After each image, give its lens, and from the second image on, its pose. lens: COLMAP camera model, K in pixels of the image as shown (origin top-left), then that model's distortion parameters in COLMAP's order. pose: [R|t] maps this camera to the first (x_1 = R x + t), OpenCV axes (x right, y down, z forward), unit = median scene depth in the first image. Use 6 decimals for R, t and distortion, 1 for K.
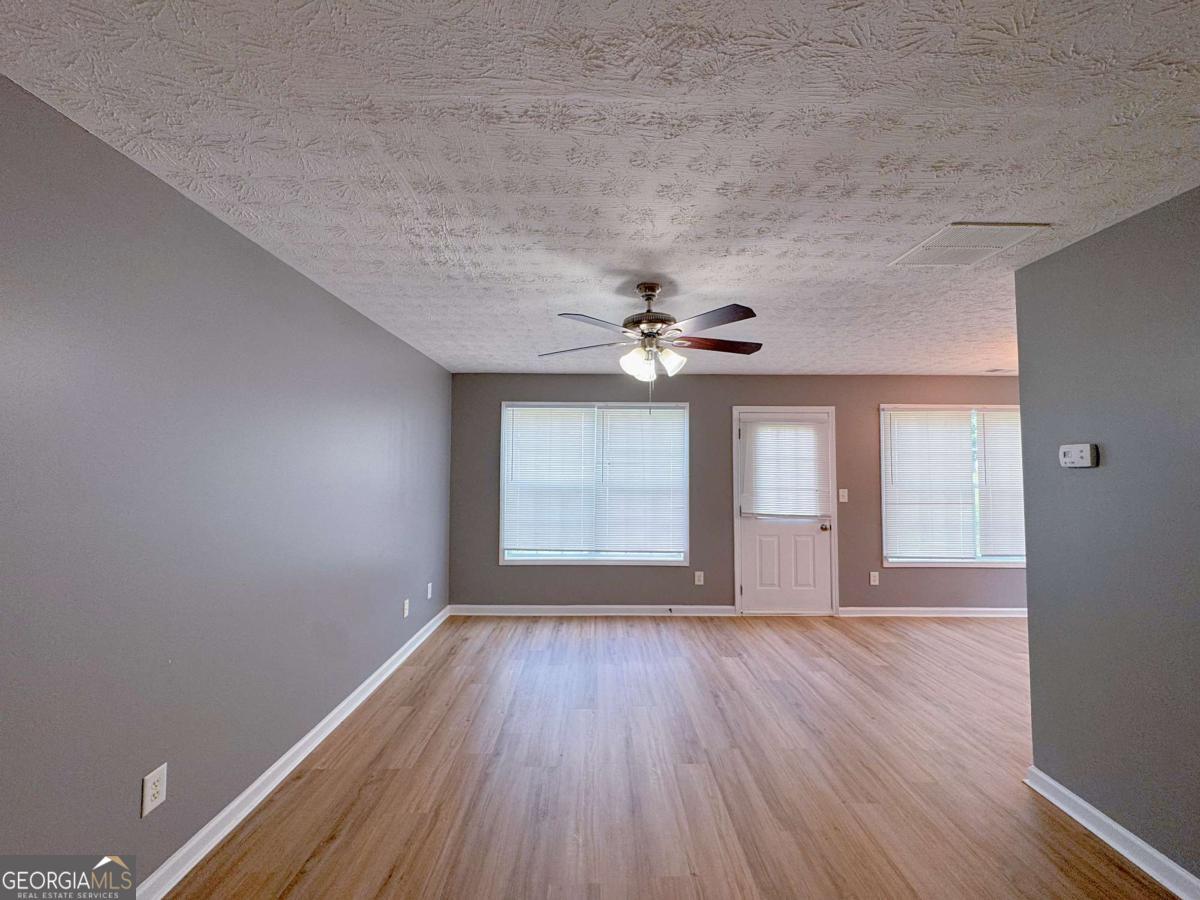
lens RADIAL K [[477.8, 0, 597.6], [0, 477.8, 450.4], [0, 0, 1]] dist [-0.003053, 0.000562]
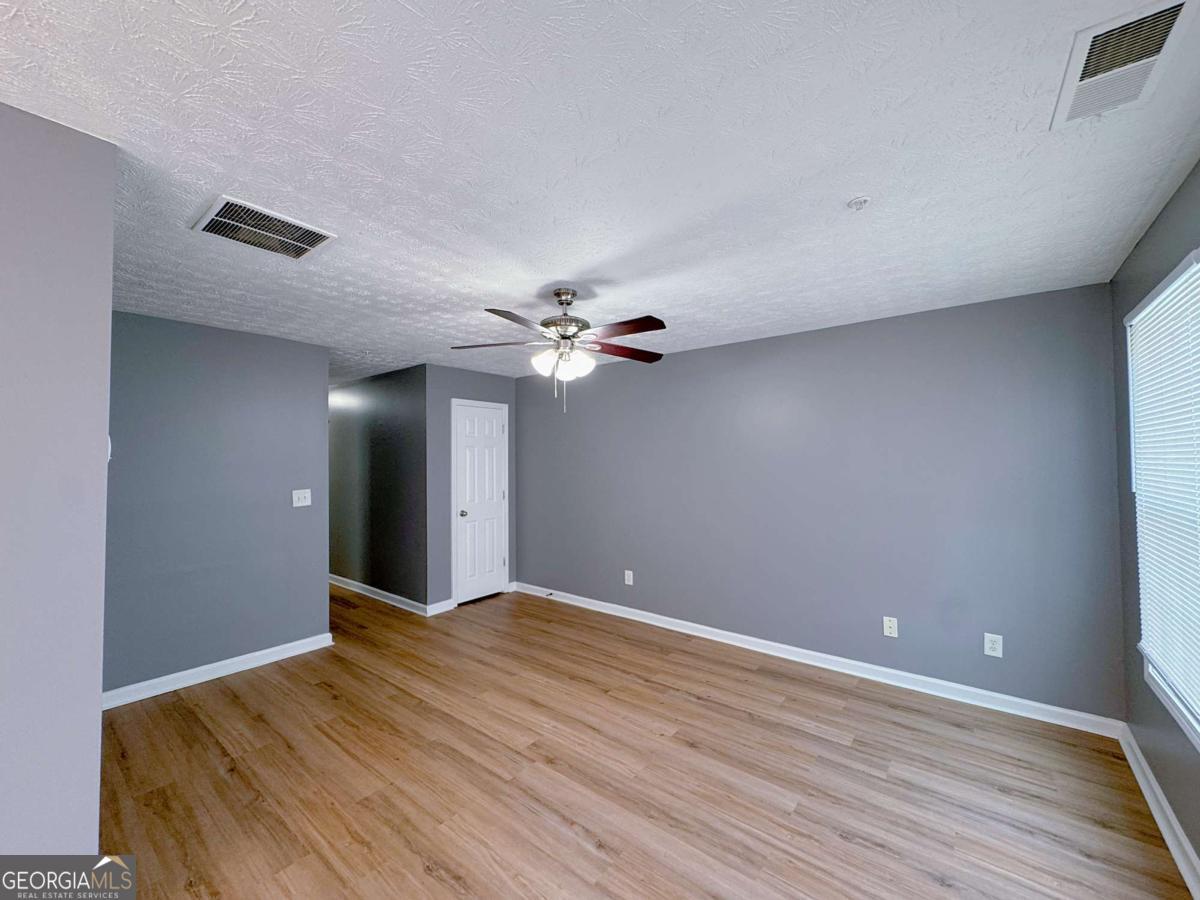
lens RADIAL K [[477.8, 0, 601.0], [0, 477.8, 450.9], [0, 0, 1]] dist [-0.003053, 0.000562]
pose [[-0.622169, -0.016374, -0.782712, 0.663397], [0.031535, 0.998446, -0.045954, 0.045673], [0.782248, -0.053274, -0.620685, 1.280531]]
